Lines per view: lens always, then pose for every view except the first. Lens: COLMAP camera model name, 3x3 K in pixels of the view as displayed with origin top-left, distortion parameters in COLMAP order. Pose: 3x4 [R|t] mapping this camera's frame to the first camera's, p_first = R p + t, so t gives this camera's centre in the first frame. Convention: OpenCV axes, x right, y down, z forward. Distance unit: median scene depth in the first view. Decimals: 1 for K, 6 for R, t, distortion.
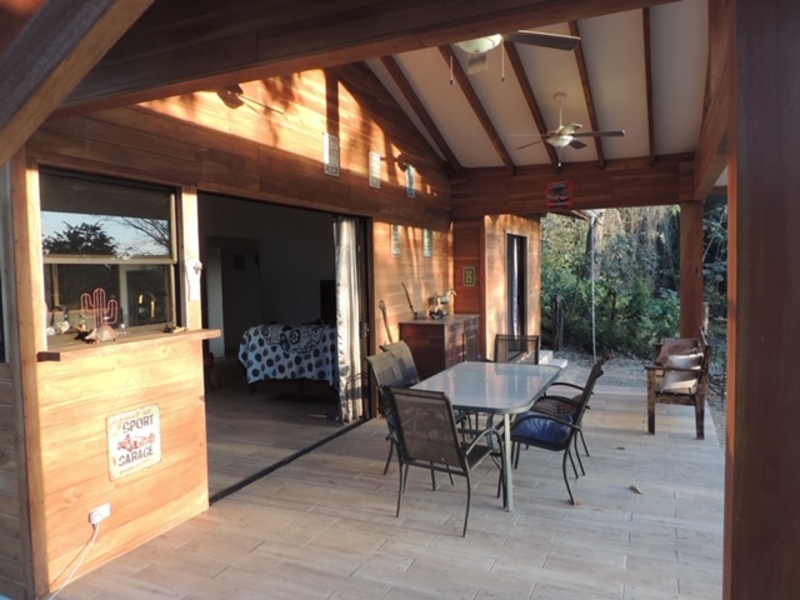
lens RADIAL K [[578.7, 0, 400.3], [0, 578.7, 300.8], [0, 0, 1]] dist [-0.002648, -0.000500]
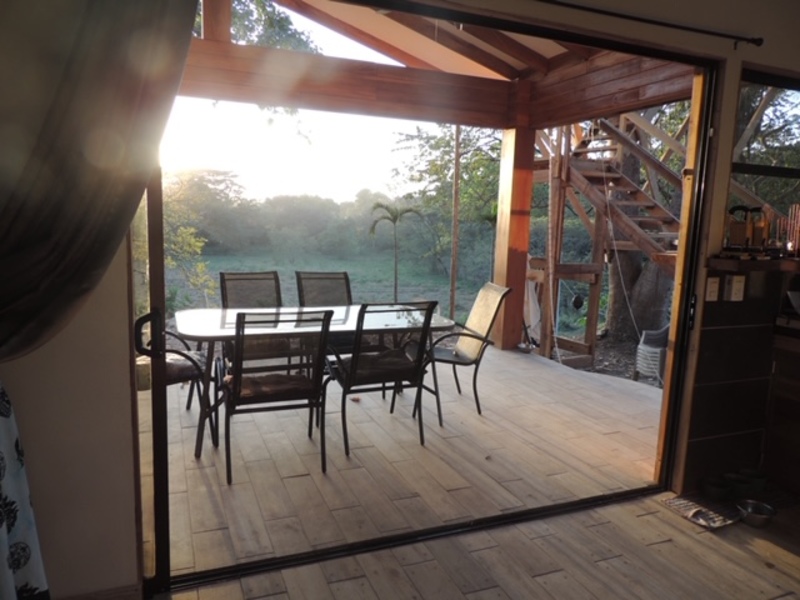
lens RADIAL K [[578.7, 0, 398.7], [0, 578.7, 301.1], [0, 0, 1]] dist [-0.002648, -0.000500]
pose [[-0.735940, -0.102093, 0.669305, -0.540074], [0.019931, 0.984870, 0.172143, -0.031143], [-0.676753, 0.140026, -0.722771, 1.651633]]
